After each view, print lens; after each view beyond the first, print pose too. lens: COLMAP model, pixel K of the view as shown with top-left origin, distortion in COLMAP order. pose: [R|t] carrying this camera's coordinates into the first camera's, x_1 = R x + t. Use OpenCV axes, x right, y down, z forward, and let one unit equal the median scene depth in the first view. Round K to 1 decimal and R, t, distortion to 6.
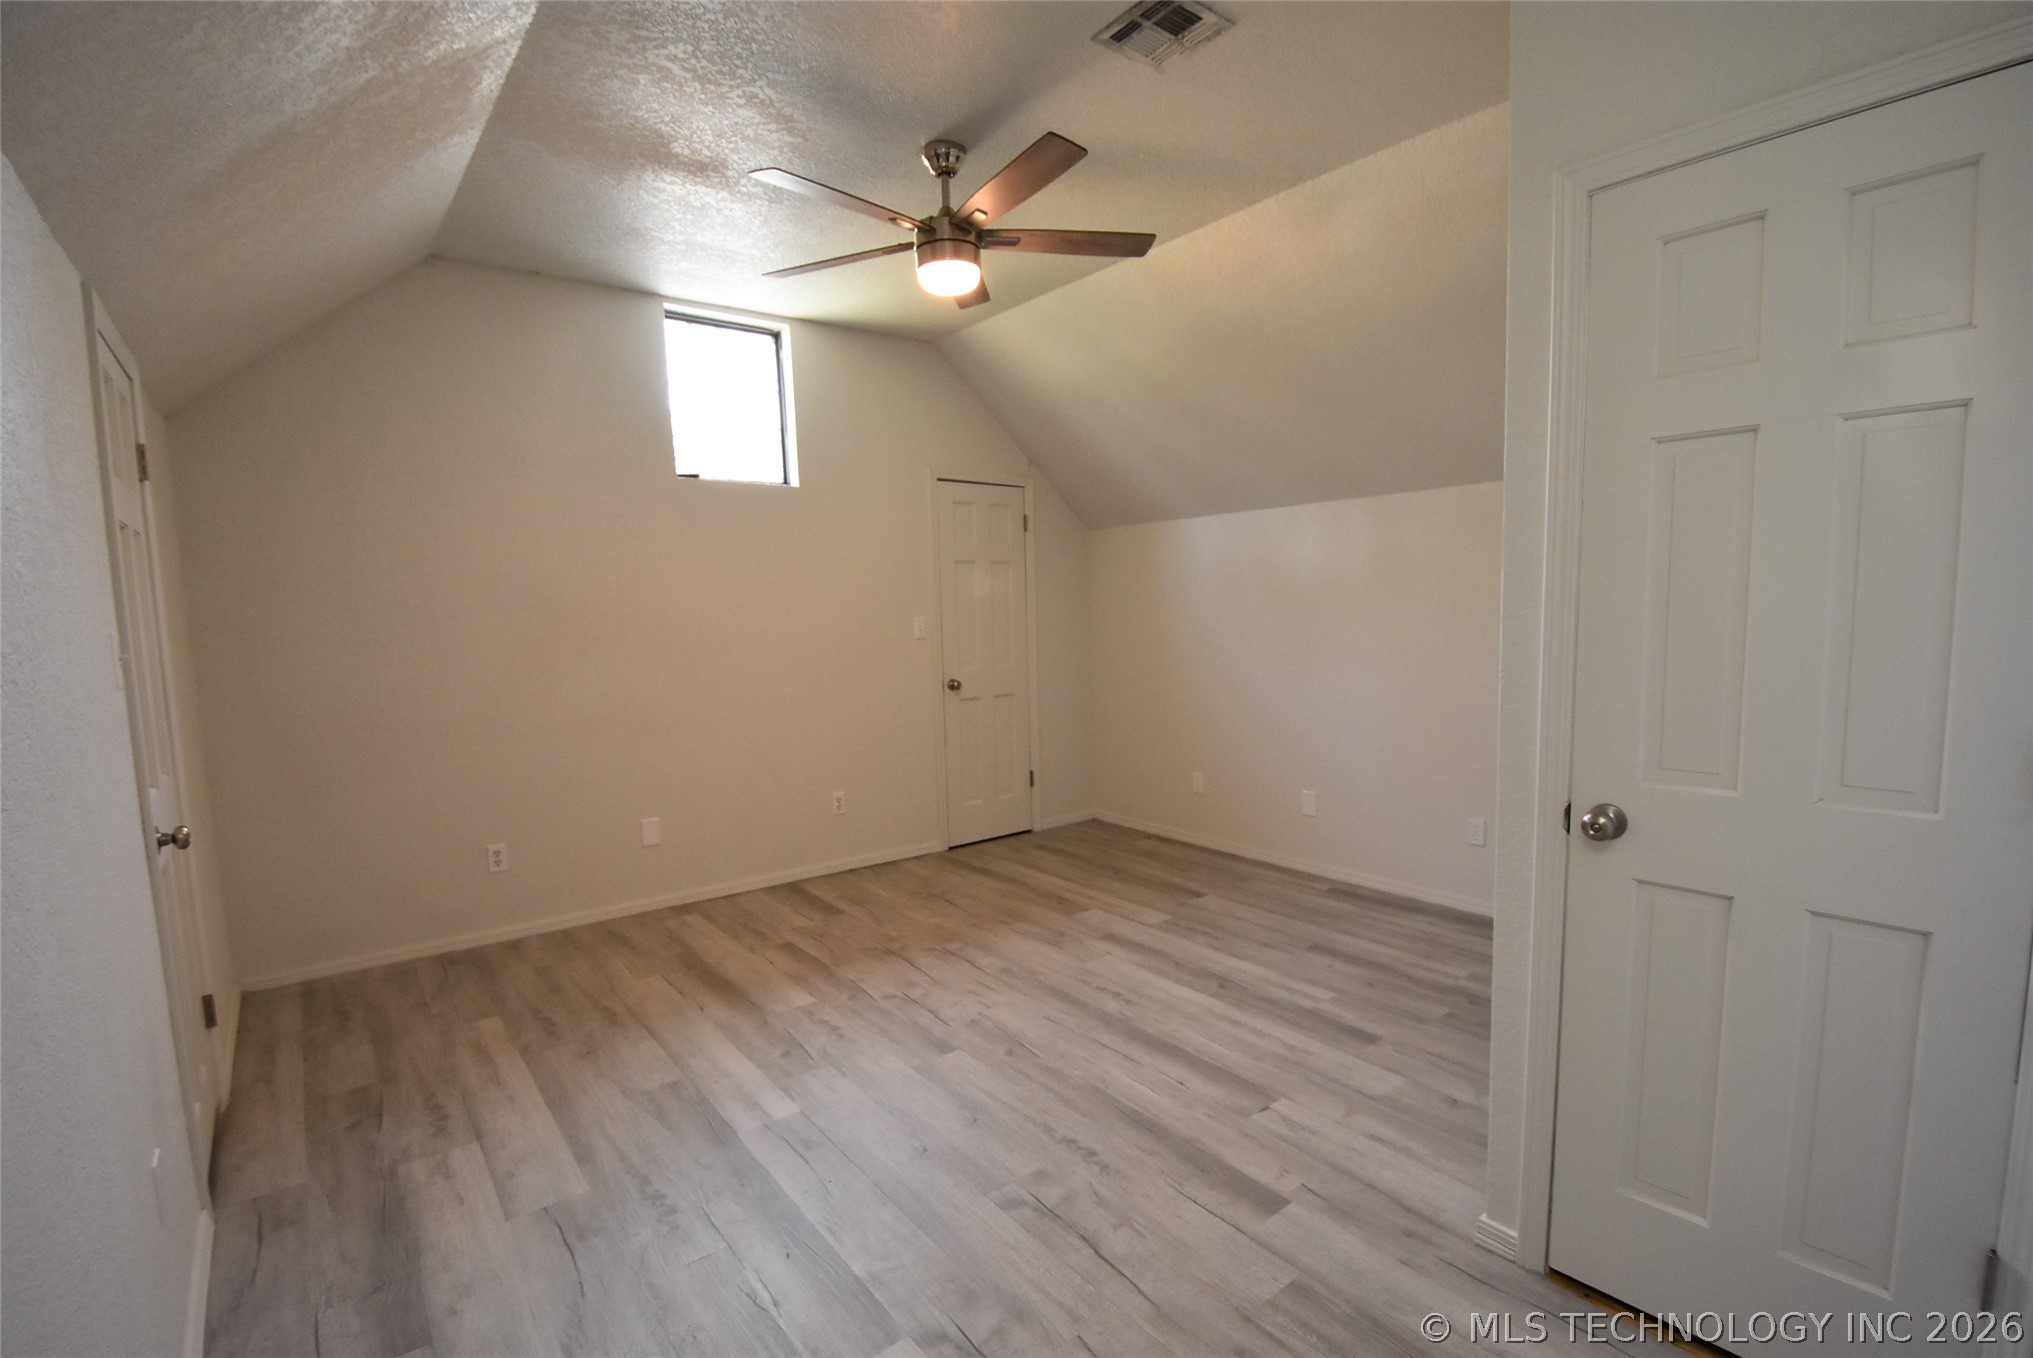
lens RADIAL K [[897.4, 0, 1008.6], [0, 897.4, 701.0], [0, 0, 1]] dist [0.011478, -0.021695]
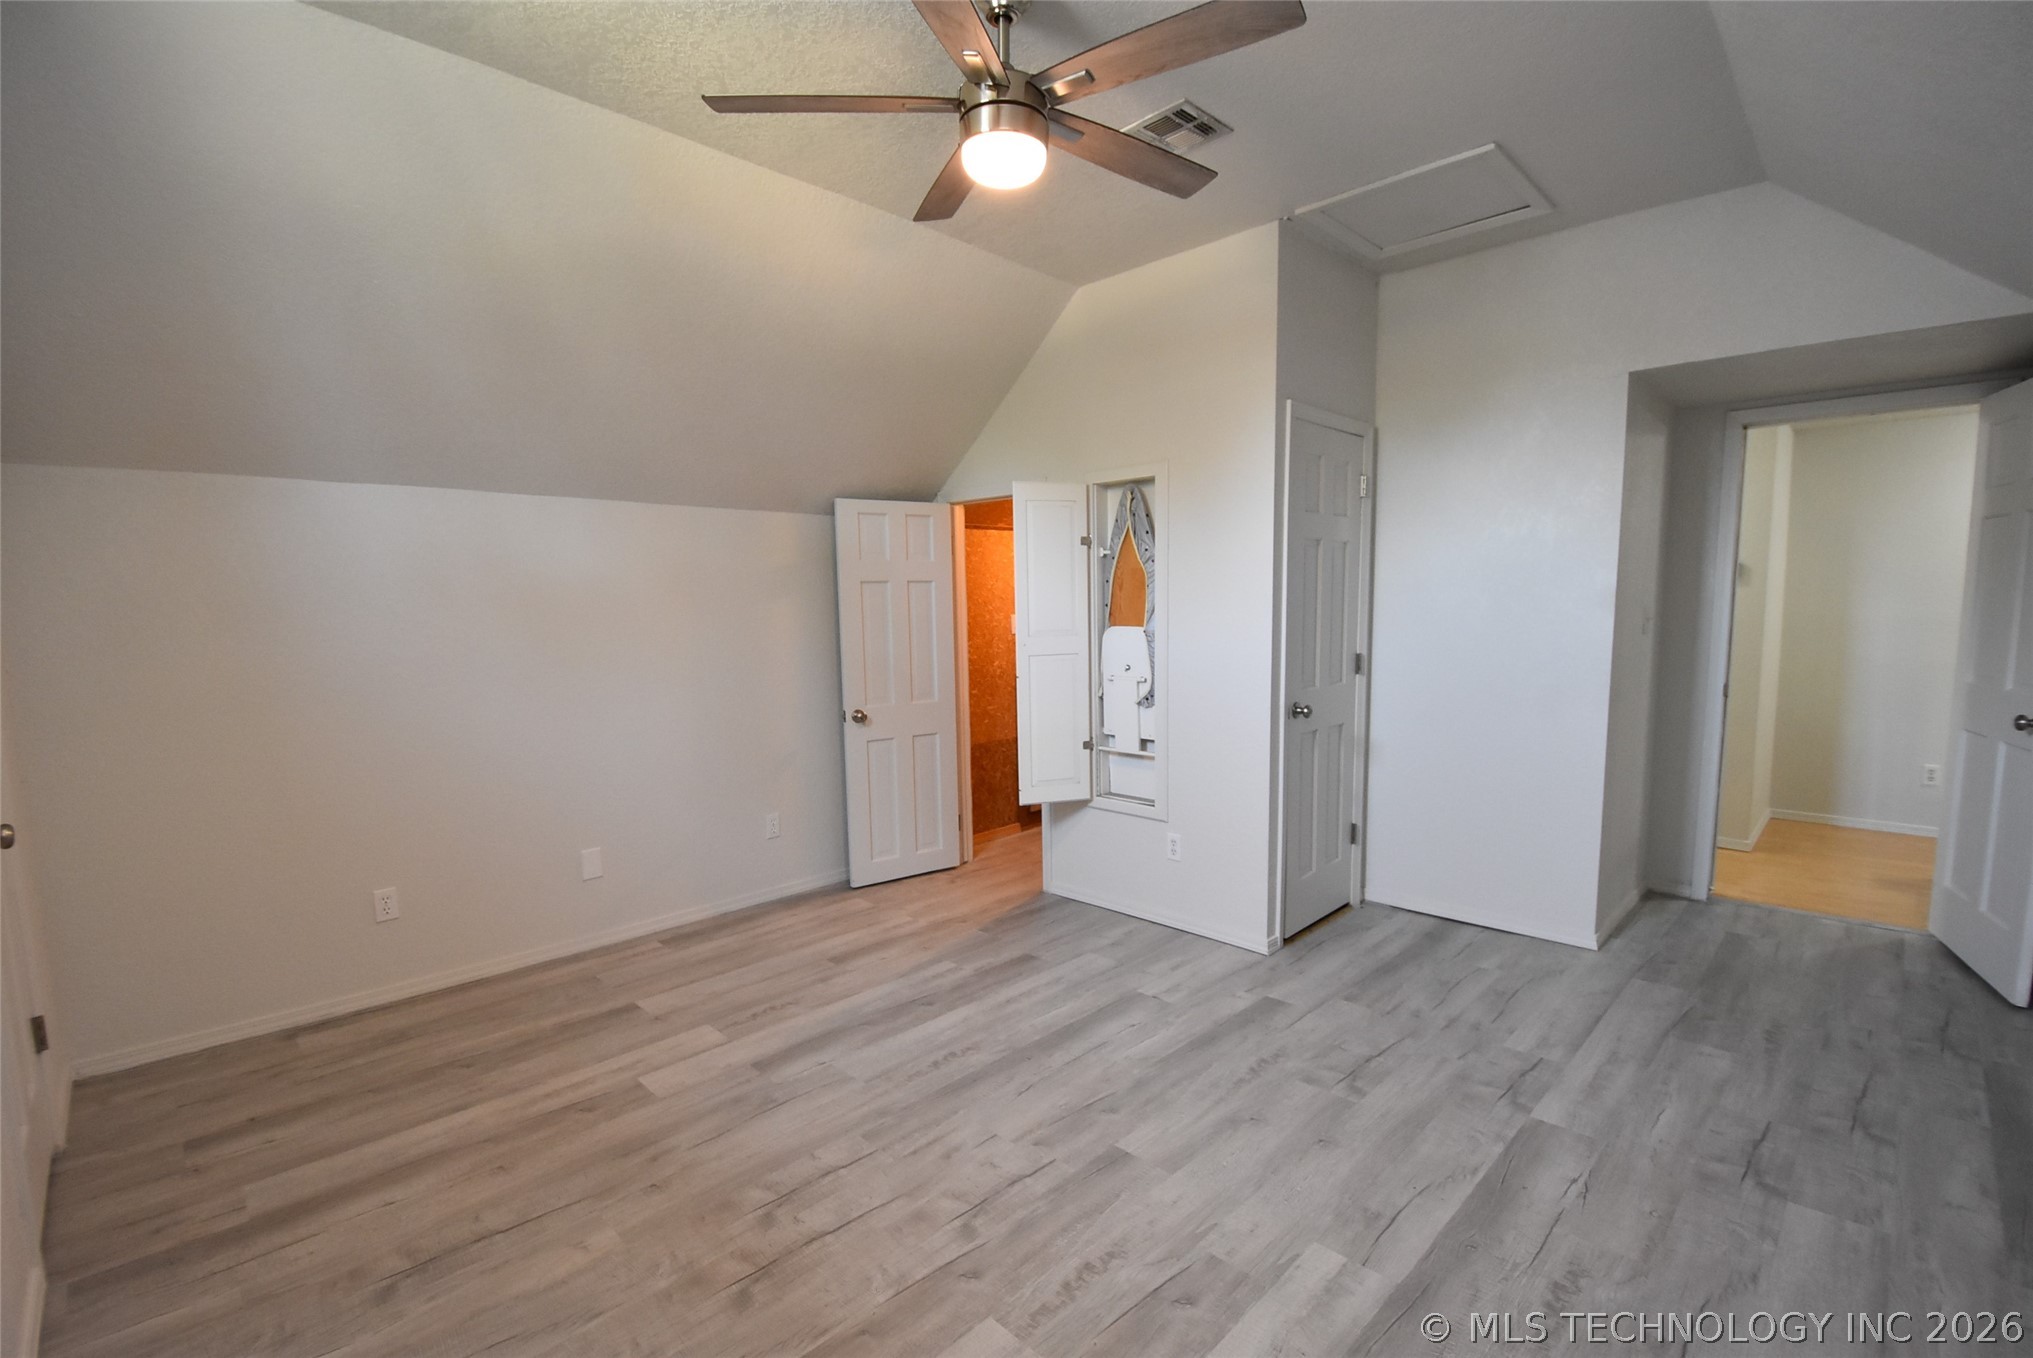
lens RADIAL K [[897.9, 0, 1004.4], [0, 897.9, 693.5], [0, 0, 1]] dist [0.020996, -0.028974]
pose [[-0.110793, -0.069338, 0.991422, -0.726769], [0.120833, 0.989223, 0.082688, -0.087618], [-0.986471, 0.128957, -0.101221, 0.987667]]
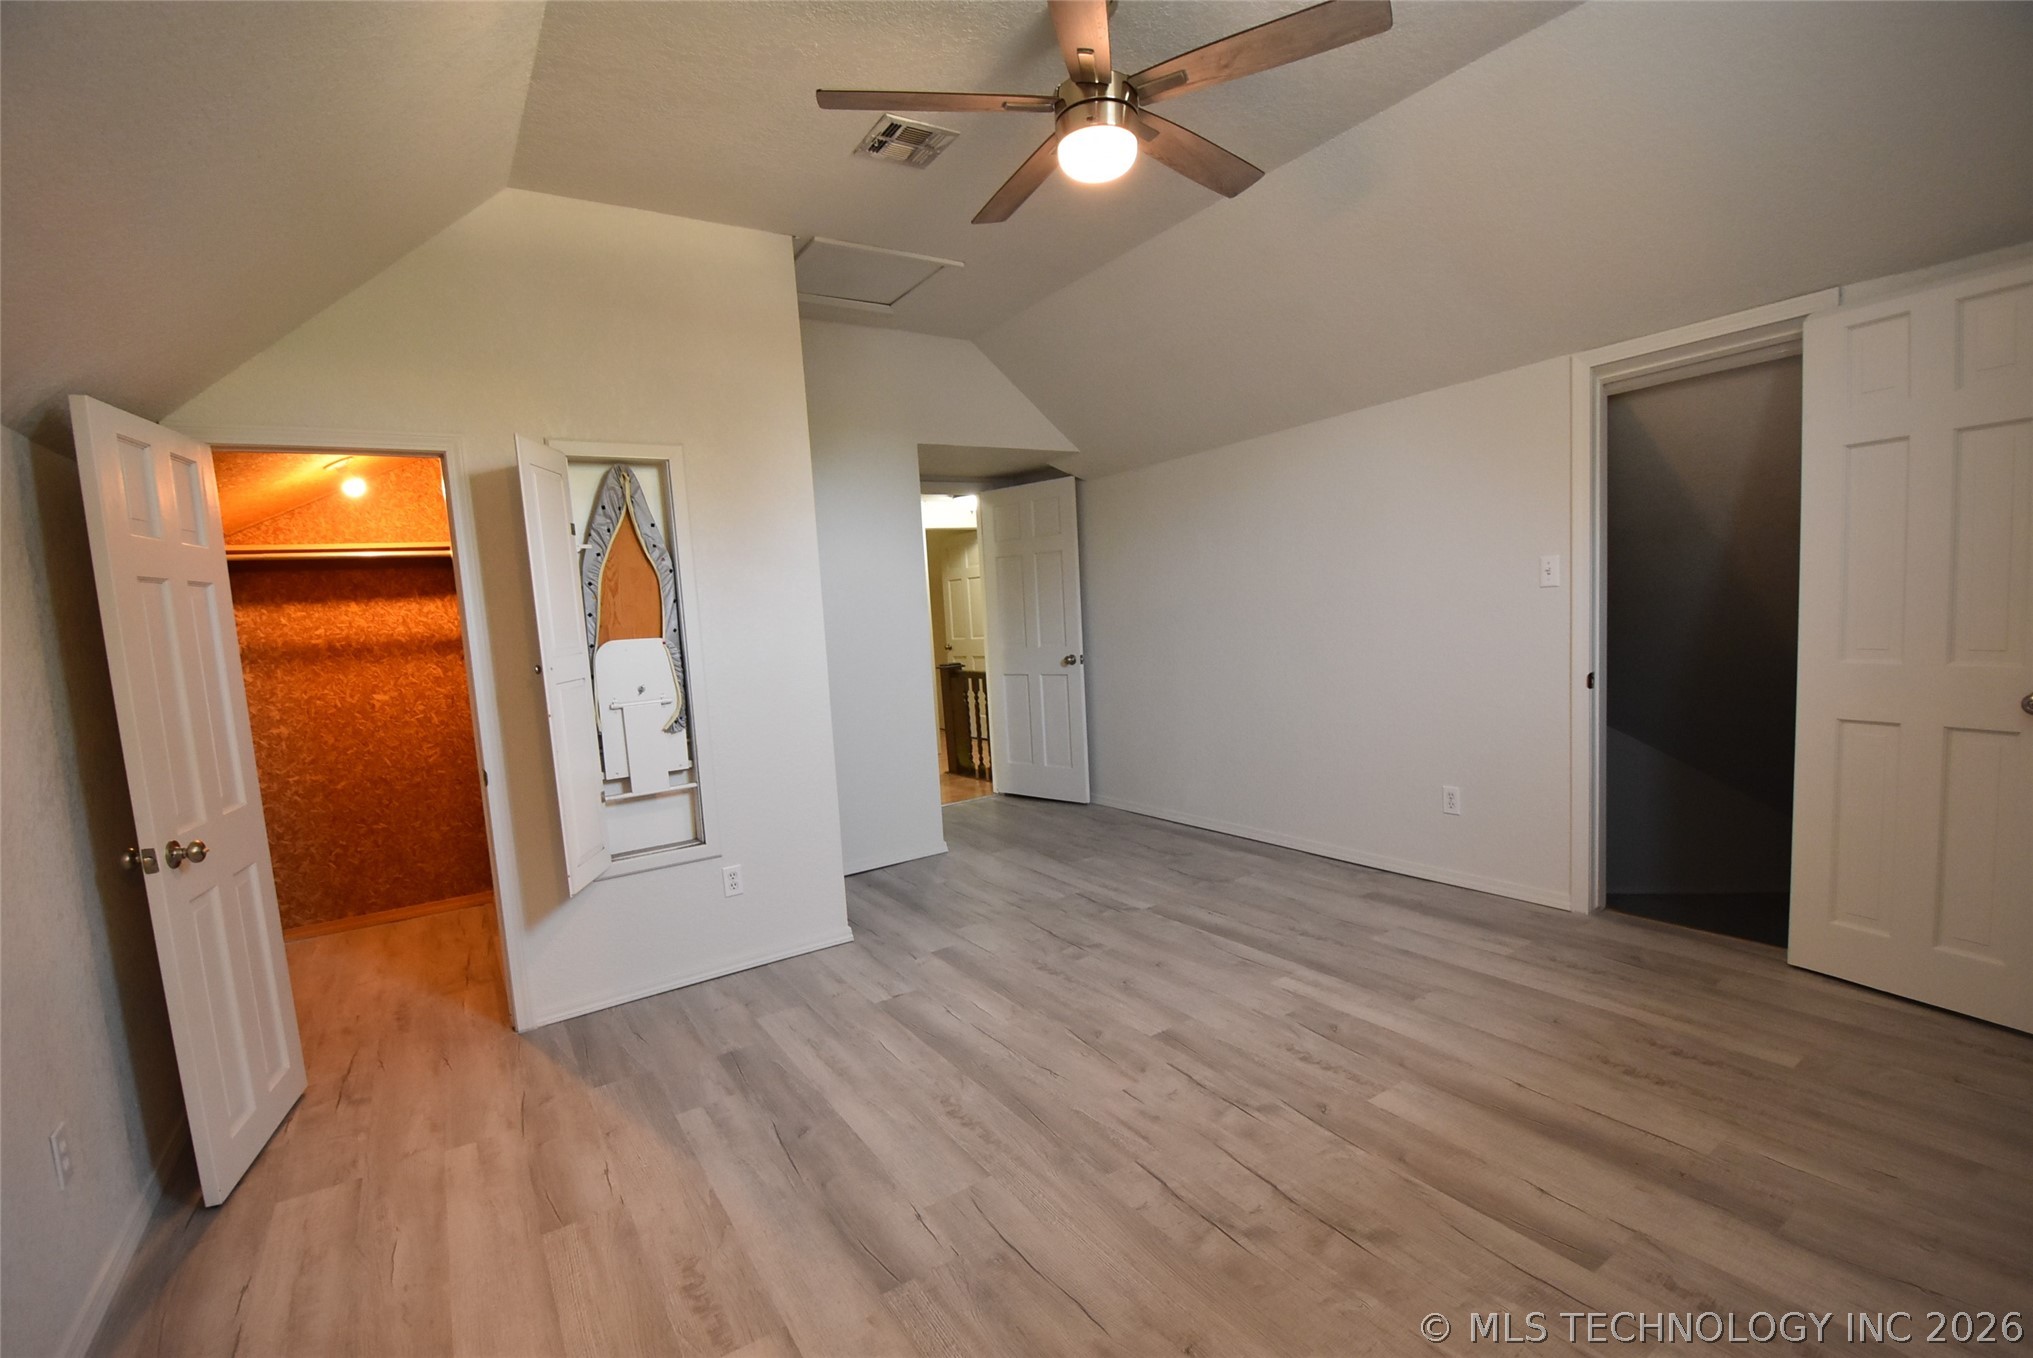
lens RADIAL K [[897.4, 0, 1008.6], [0, 897.4, 701.0], [0, 0, 1]] dist [0.011478, -0.021695]
pose [[-0.991604, 0.079984, 0.101607, -0.026818], [0.098971, 0.975141, 0.198256, -0.146147], [-0.083224, 0.206647, -0.974870, 1.639904]]
